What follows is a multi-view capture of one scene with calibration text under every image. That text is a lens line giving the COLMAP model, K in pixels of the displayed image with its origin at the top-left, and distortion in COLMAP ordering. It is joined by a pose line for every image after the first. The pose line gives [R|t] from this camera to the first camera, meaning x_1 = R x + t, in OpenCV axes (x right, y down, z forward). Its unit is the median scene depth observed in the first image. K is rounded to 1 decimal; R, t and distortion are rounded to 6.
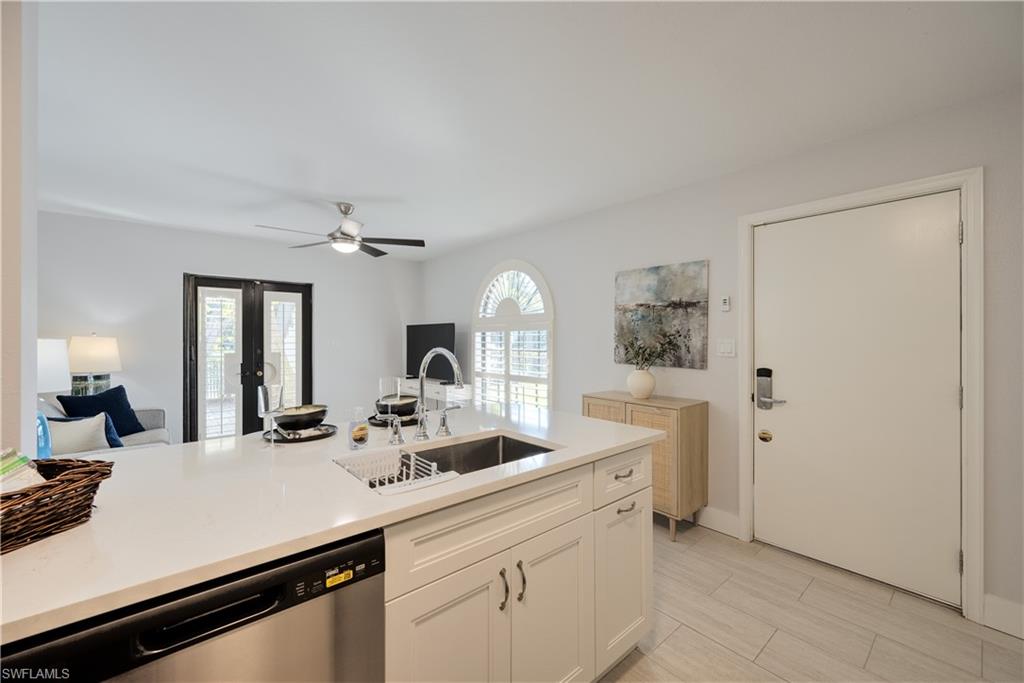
lens RADIAL K [[406.0, 0, 513.9], [0, 406.0, 337.0], [0, 0, 1]] dist [-0.002308, 0.000529]
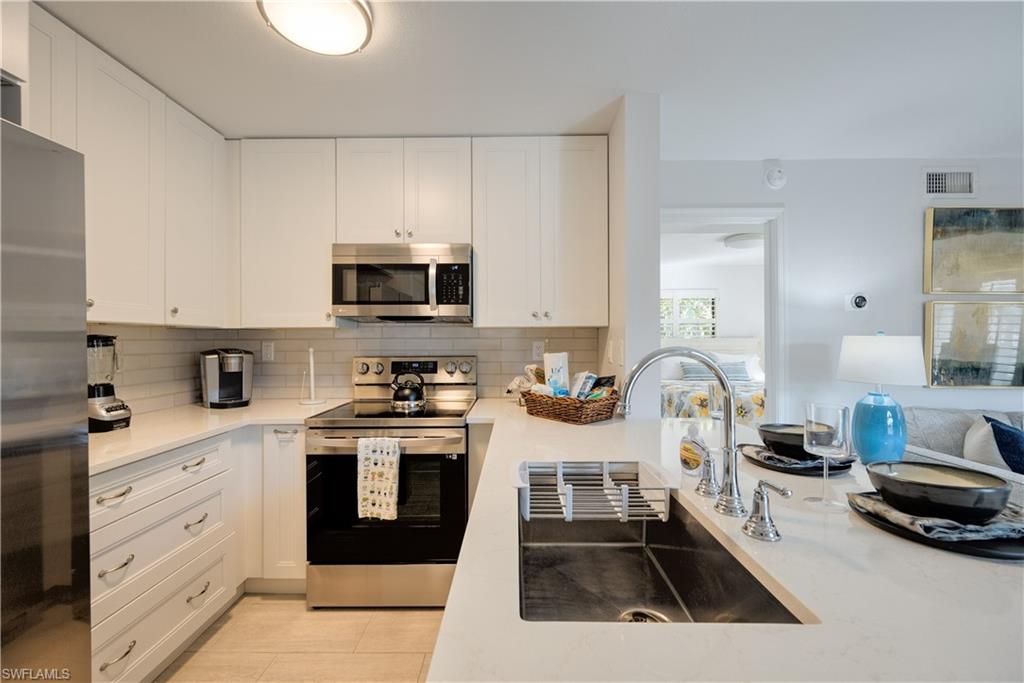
lens RADIAL K [[406.0, 0, 510.4], [0, 406.0, 339.4], [0, 0, 1]] dist [-0.002308, 0.000529]
pose [[-0.656581, 0.003504, -0.754247, 0.176376], [0.005883, 0.999983, -0.000475, 0.005324], [0.754233, -0.004749, -0.656590, 0.509384]]
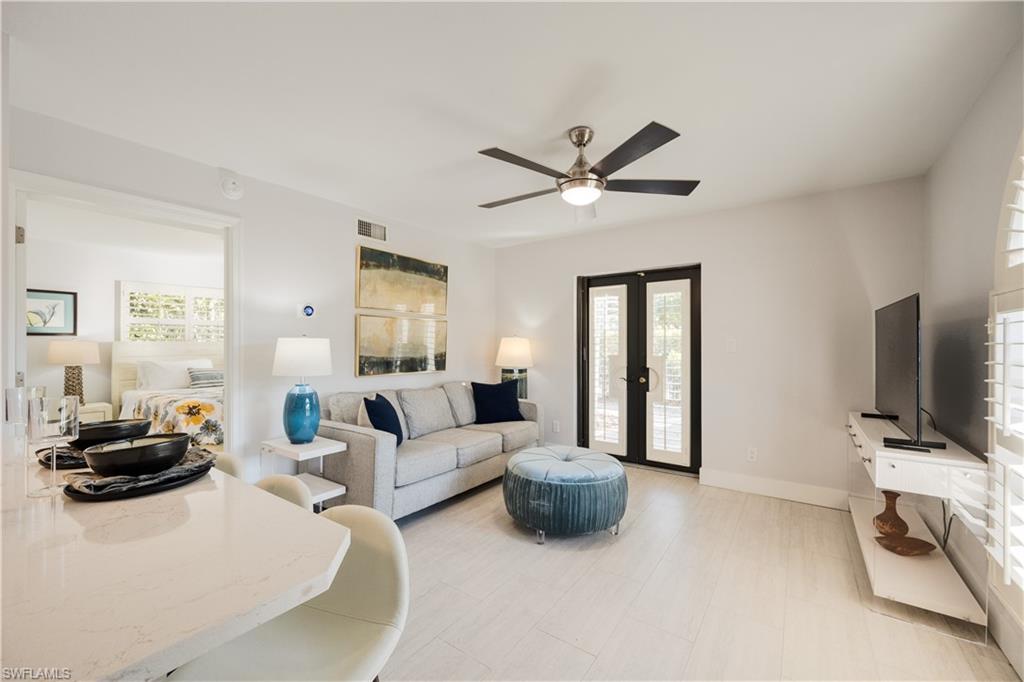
lens RADIAL K [[406.0, 0, 512.8], [0, 406.0, 342.3], [0, 0, 1]] dist [-0.002308, 0.000529]
pose [[0.238733, -0.003075, -0.971080, 0.188676], [0.004729, 0.999987, -0.002004, 0.014378], [0.971074, -0.004114, 0.238745, 0.727674]]
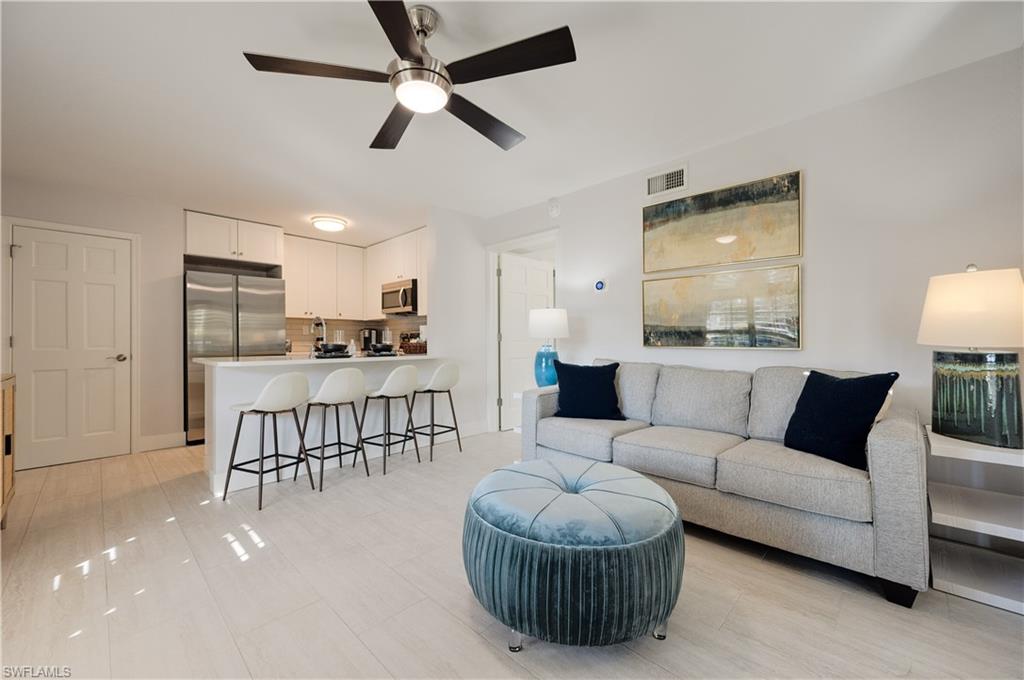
lens RADIAL K [[403.9, 0, 522.2], [0, 403.9, 340.8], [0, 0, 1]] dist [-0.000900, 0.000009]
pose [[-0.993672, 0.007033, -0.112097, -0.476648], [0.007545, 0.999963, -0.004147, 0.081396], [0.112064, -0.004966, -0.993689, 1.483601]]
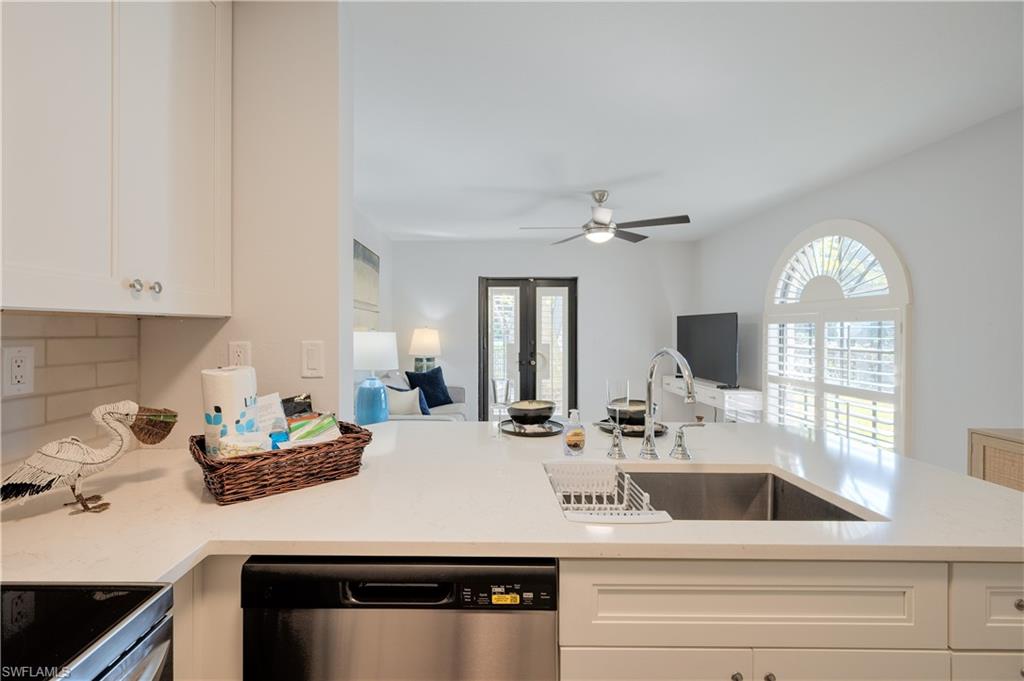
lens RADIAL K [[427.8, 0, 482.0], [0, 427.8, 328.8], [0, 0, 1]] dist [0.001671, -0.000376]
pose [[0.753223, 0.001579, -0.657763, 0.039850], [-0.000560, 0.999998, 0.001759, -0.004972], [0.657765, -0.000957, 0.753223, 0.054753]]
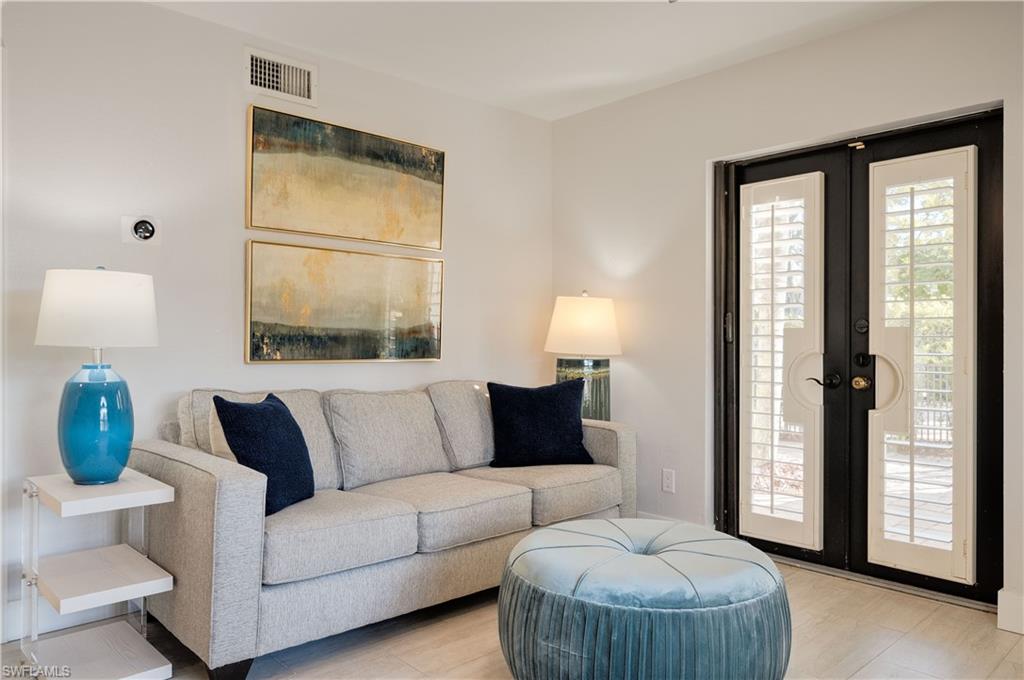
lens RADIAL K [[708.9, 0, 509.1], [0, 708.9, 338.7], [0, 0, 1]] dist [-0.002631, -0.001241]
pose [[0.039649, -0.001129, -0.999213, 0.031893], [0.002221, 0.999997, -0.001041, 0.066290], [0.999211, -0.002178, 0.039651, 0.885149]]
